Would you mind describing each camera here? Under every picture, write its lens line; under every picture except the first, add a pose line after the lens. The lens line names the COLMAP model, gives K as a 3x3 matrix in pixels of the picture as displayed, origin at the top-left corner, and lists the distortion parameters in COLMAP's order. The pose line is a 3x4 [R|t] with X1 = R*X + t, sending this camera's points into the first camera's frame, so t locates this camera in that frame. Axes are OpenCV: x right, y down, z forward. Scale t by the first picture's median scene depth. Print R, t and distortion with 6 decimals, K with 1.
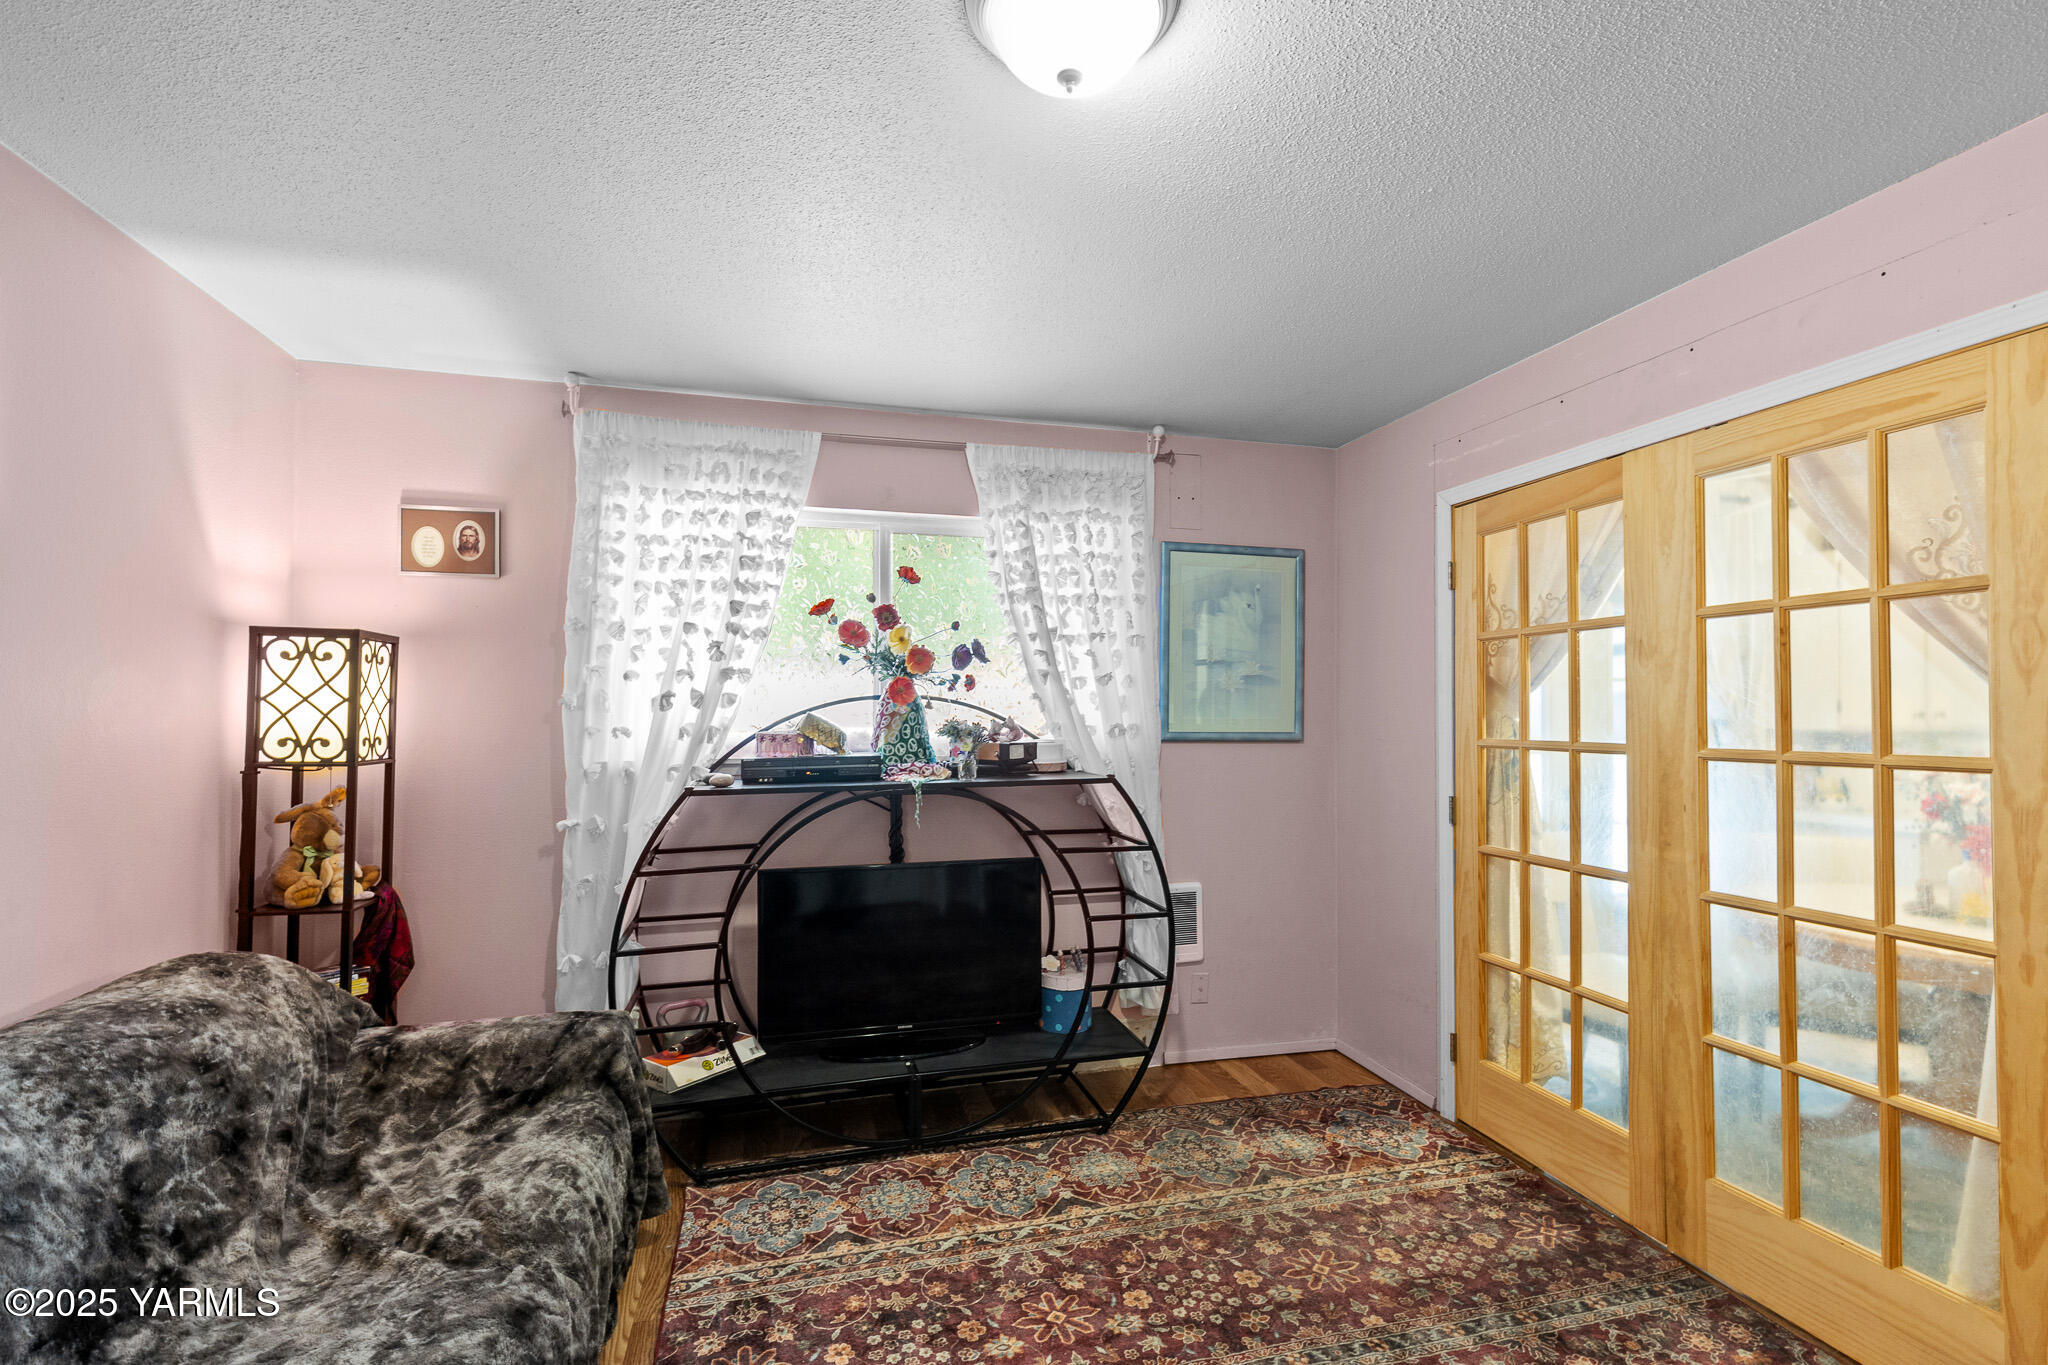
lens RADIAL K [[938.6, 0, 1028.0], [0, 938.6, 696.7], [0, 0, 1]] dist [0.011696, -0.000496]
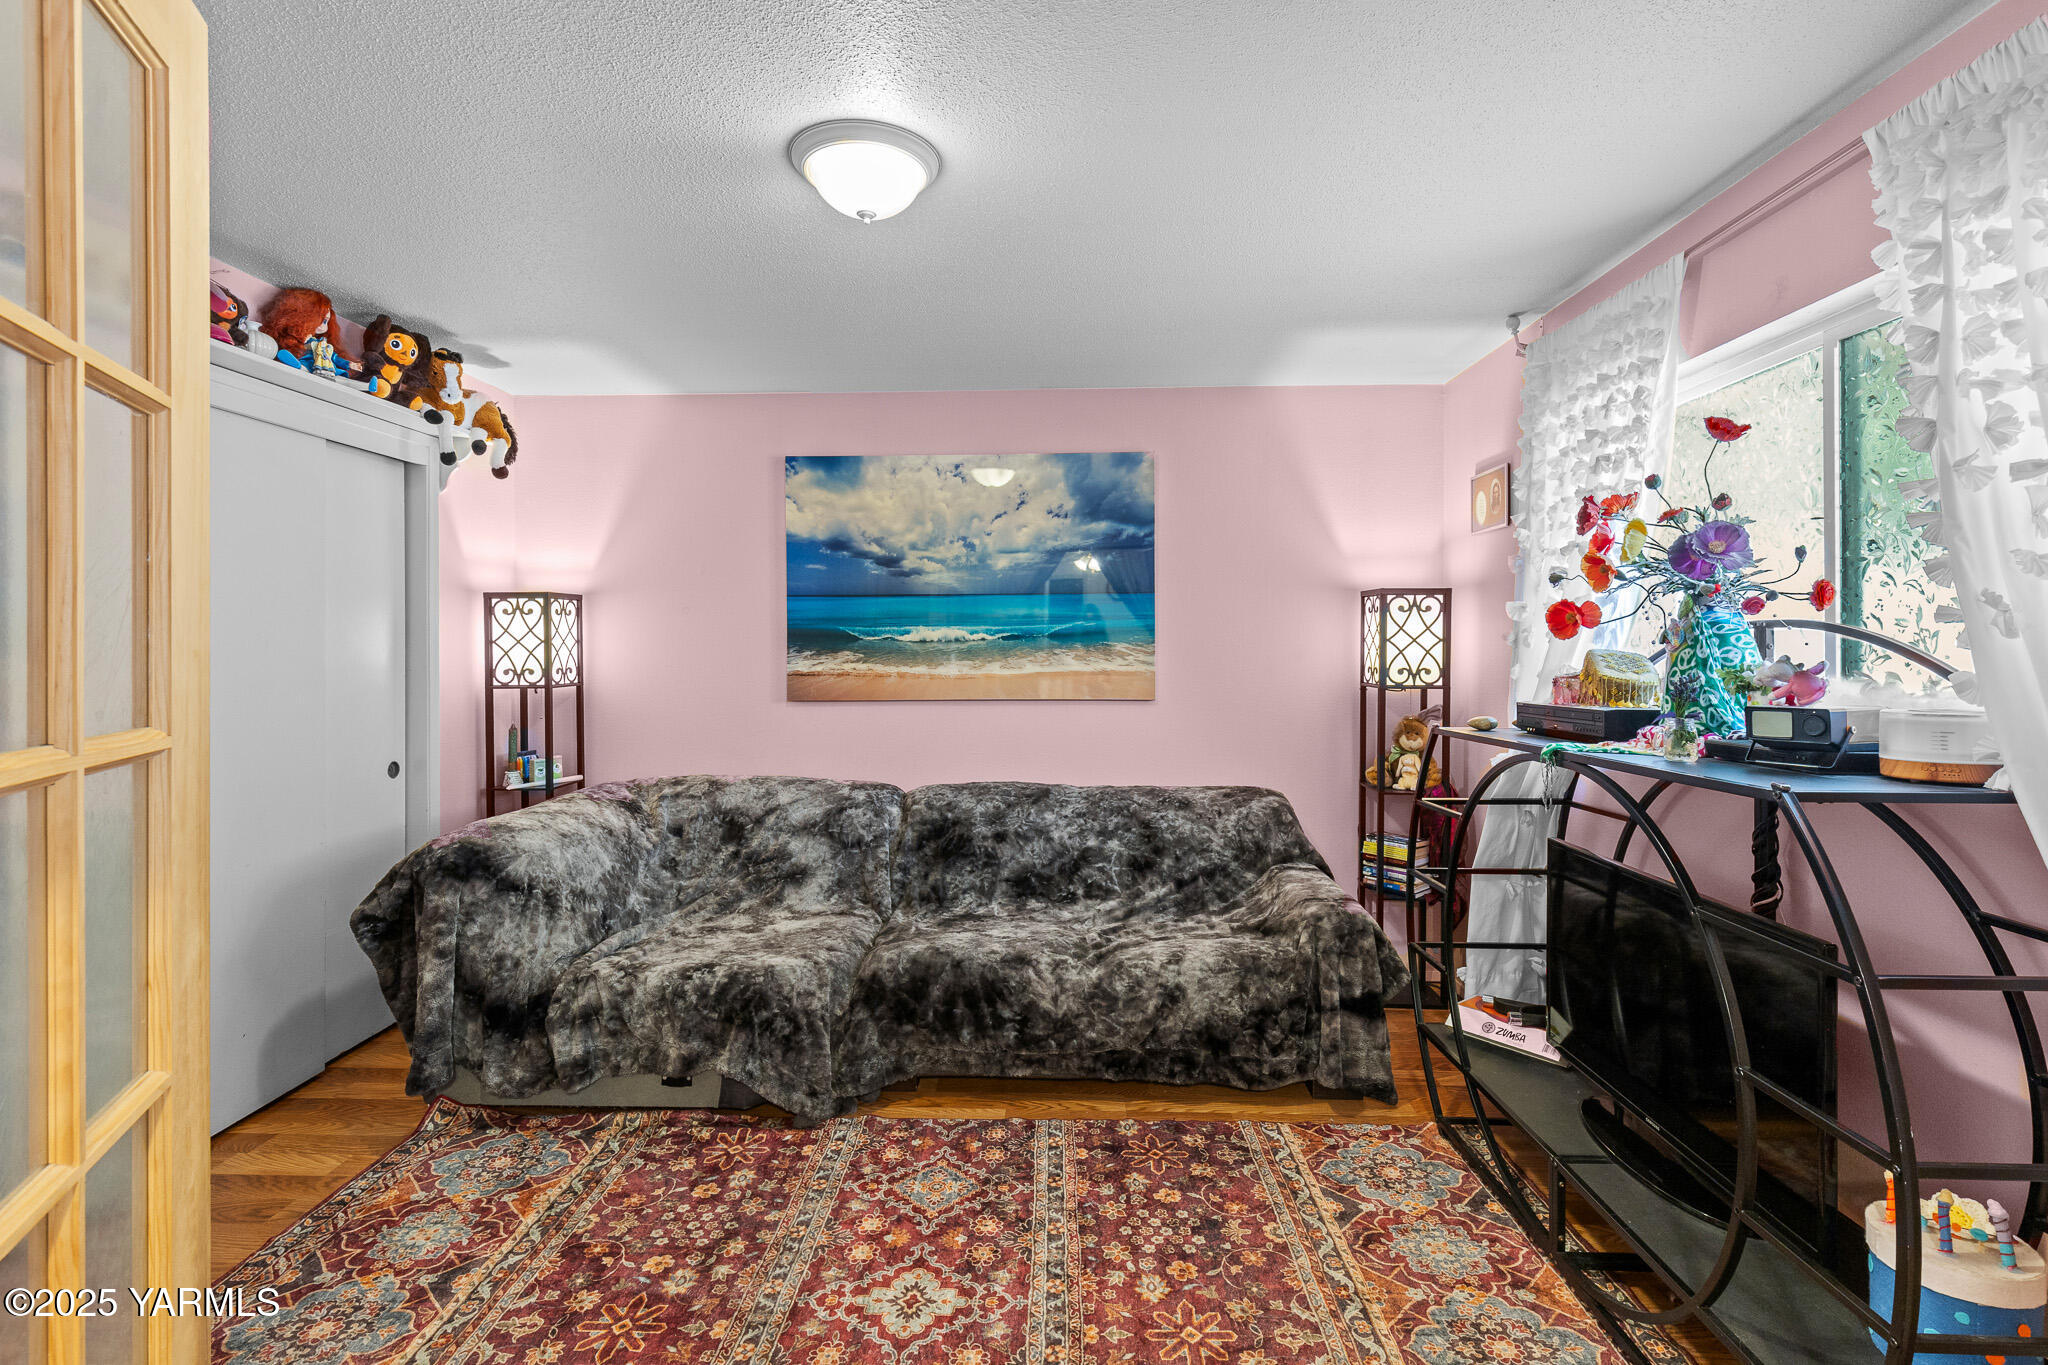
lens RADIAL K [[940.9, 0, 1020.9], [0, 940.9, 649.2], [0, 0, 1]] dist [0.014214, -0.001002]
pose [[-0.304637, -0.001907, -0.952467, 0.814853], [0.016116, 0.999845, -0.007156, 0.019123], [0.952332, -0.017530, -0.304559, 0.998008]]
